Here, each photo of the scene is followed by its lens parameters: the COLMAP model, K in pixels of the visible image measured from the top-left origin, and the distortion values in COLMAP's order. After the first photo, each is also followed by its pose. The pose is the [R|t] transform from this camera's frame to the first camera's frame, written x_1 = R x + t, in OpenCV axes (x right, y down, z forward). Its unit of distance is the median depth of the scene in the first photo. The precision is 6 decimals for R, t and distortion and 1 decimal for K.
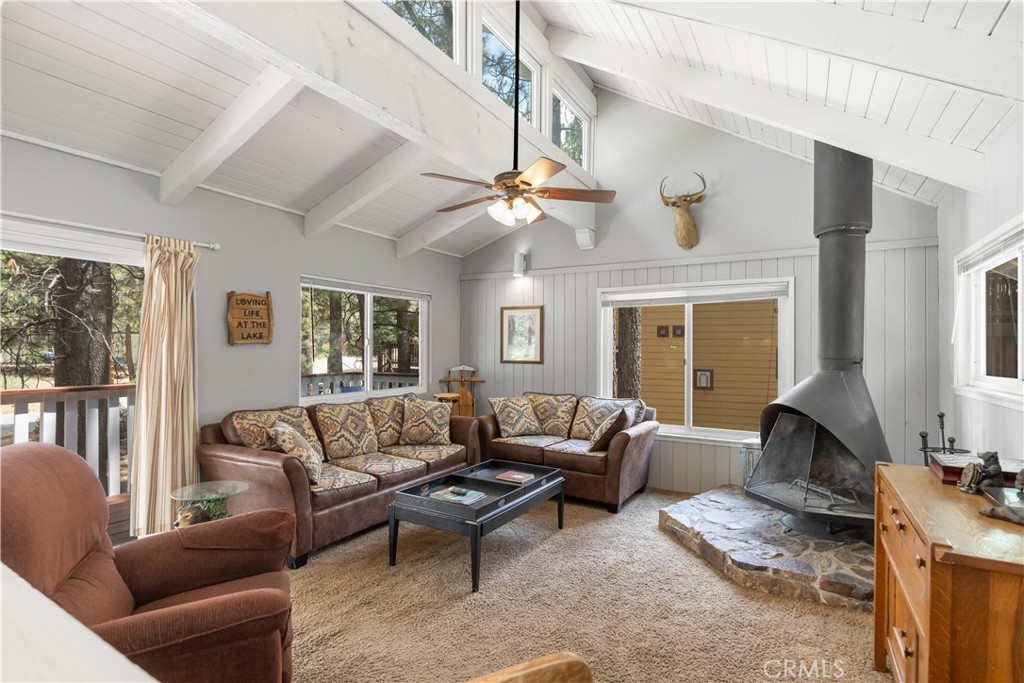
lens RADIAL K [[507.9, 0, 509.6], [0, 507.9, 344.8], [0, 0, 1]] dist [0.001497, 0.000291]
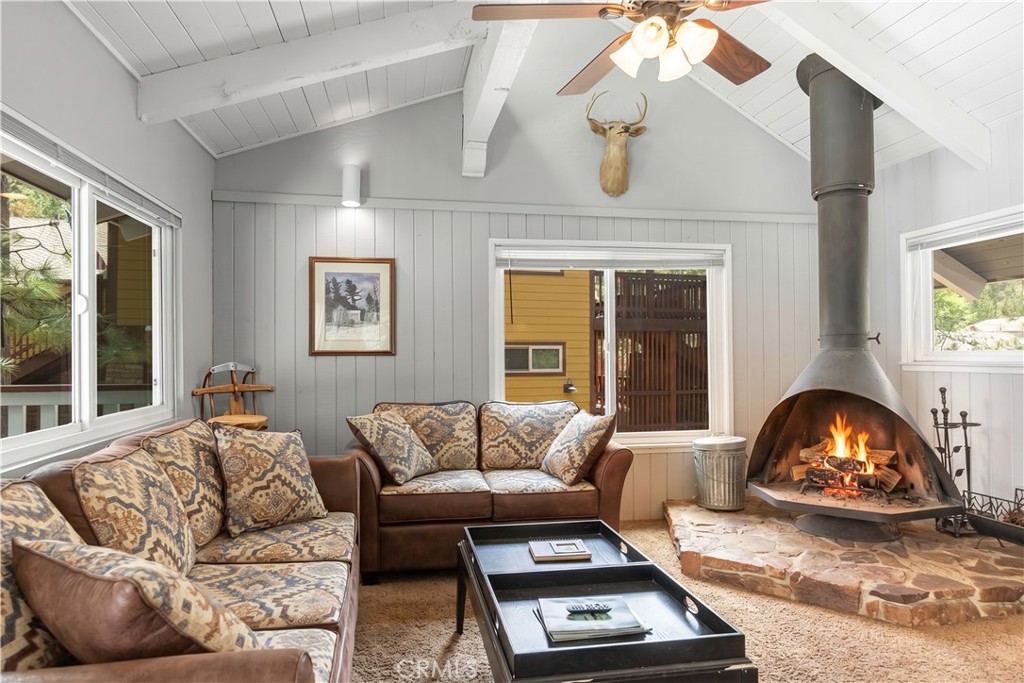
lens RADIAL K [[610.3, 0, 510.3], [0, 610.3, 344.5], [0, 0, 1]] dist [-0.006875, 0.000920]
pose [[0.759983, -0.003963, 0.649931, -0.342618], [0.003209, 0.999992, 0.002345, 0.026980], [-0.649935, 0.000303, 0.759989, 0.402169]]
